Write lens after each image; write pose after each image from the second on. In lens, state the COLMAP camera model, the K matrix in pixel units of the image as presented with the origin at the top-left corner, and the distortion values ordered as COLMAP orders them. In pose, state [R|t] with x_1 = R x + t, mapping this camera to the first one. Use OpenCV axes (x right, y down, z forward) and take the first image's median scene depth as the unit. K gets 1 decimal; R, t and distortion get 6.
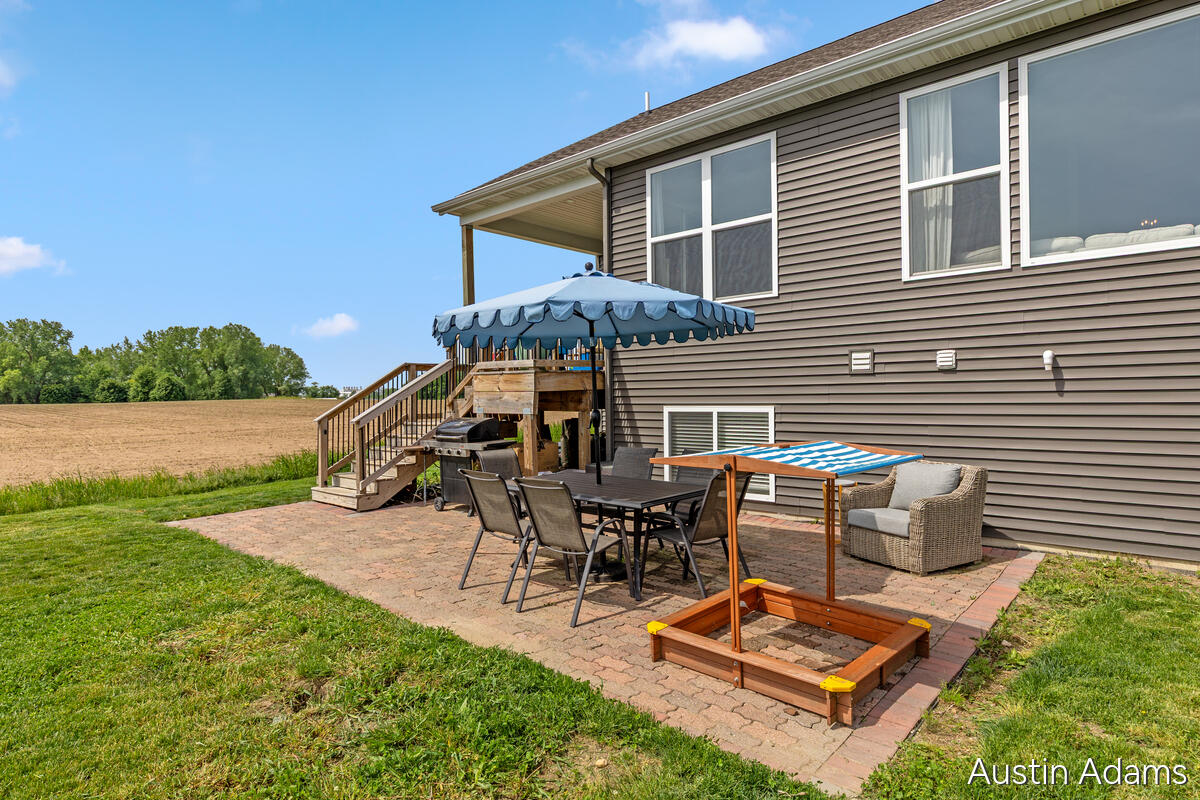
lens RADIAL K [[661.4, 0, 598.5], [0, 661.4, 398.6], [0, 0, 1]] dist [0.001159, 0.000497]
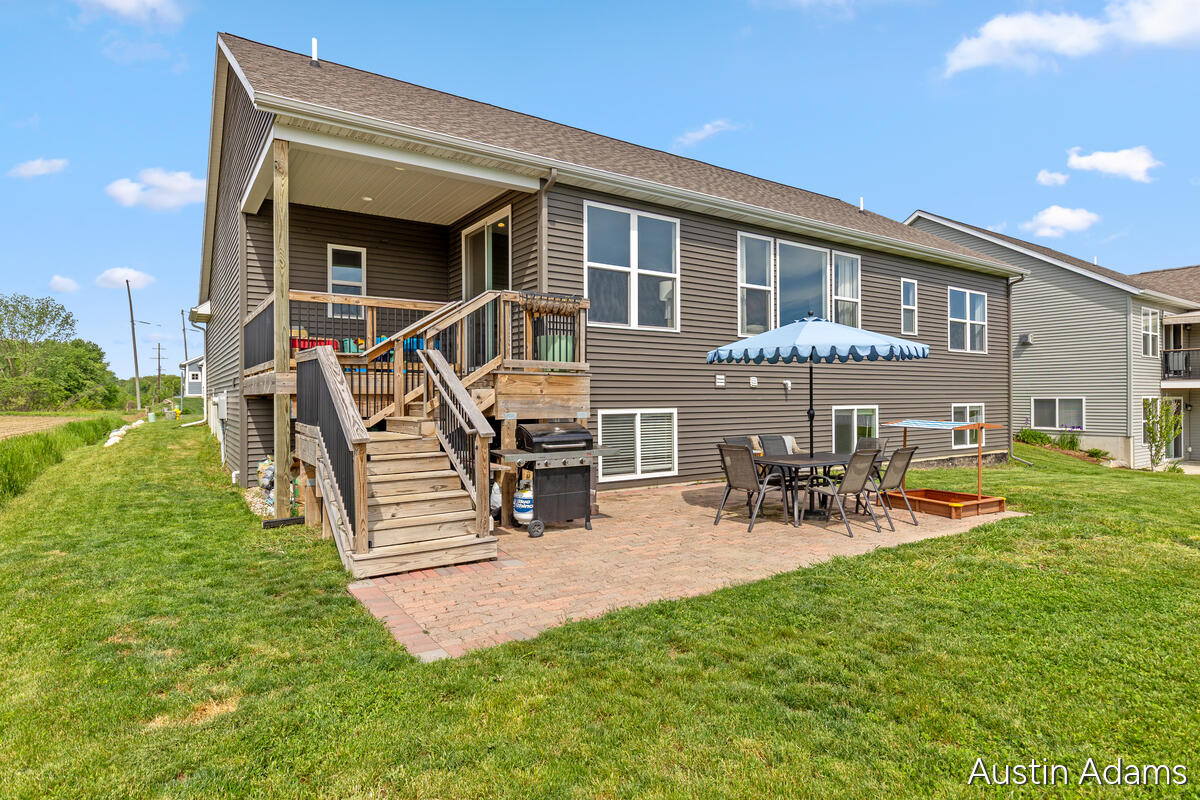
lens RADIAL K [[661.4, 0, 599.3], [0, 661.4, 399.9], [0, 0, 1]] dist [0.001159, 0.000497]
pose [[0.237934, 0.009349, 0.971236, -1.158511], [0.002274, 0.999946, -0.010183, 0.007509], [-0.971279, 0.004631, 0.237900, 0.811296]]
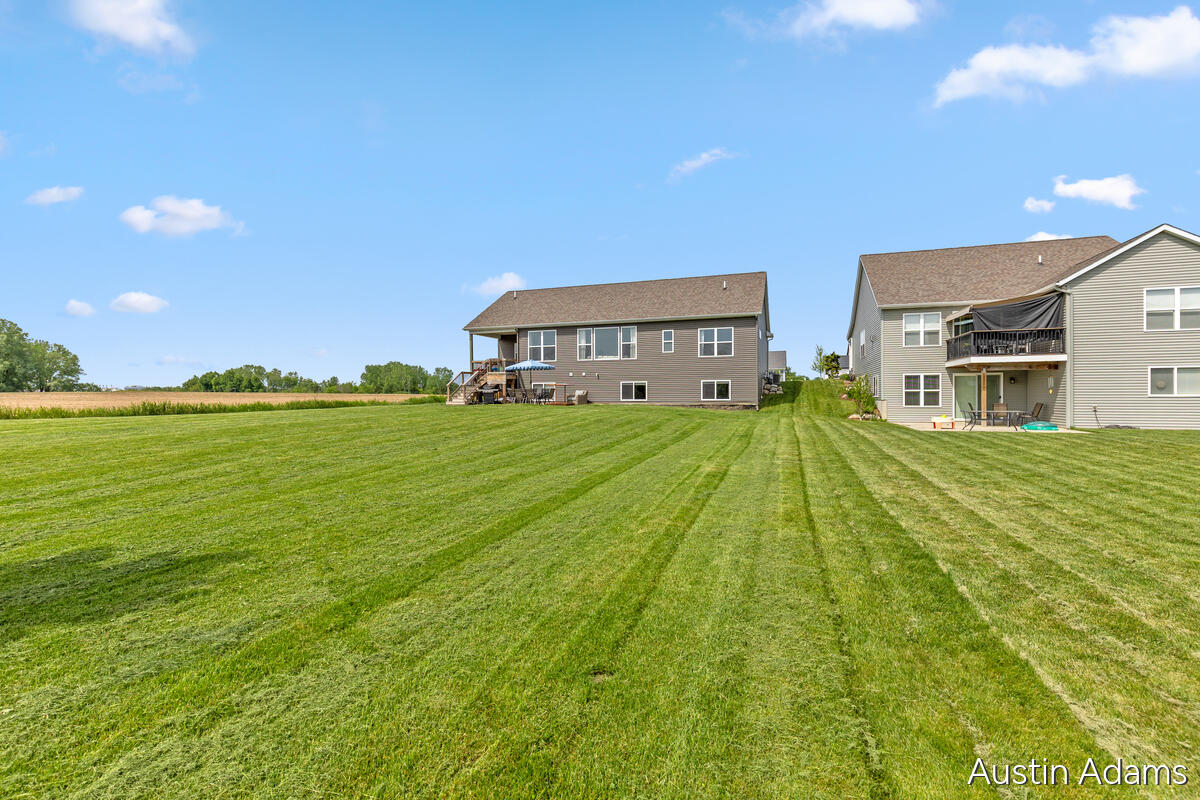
lens RADIAL K [[550.9, 0, 597.6], [0, 550.9, 398.5], [0, 0, 1]] dist [0.001637, 0.000072]
pose [[0.926704, 0.007748, 0.375713, -1.039540], [-0.006674, 0.999969, -0.004160, 0.151407], [-0.375733, 0.001347, 0.926727, -3.091450]]
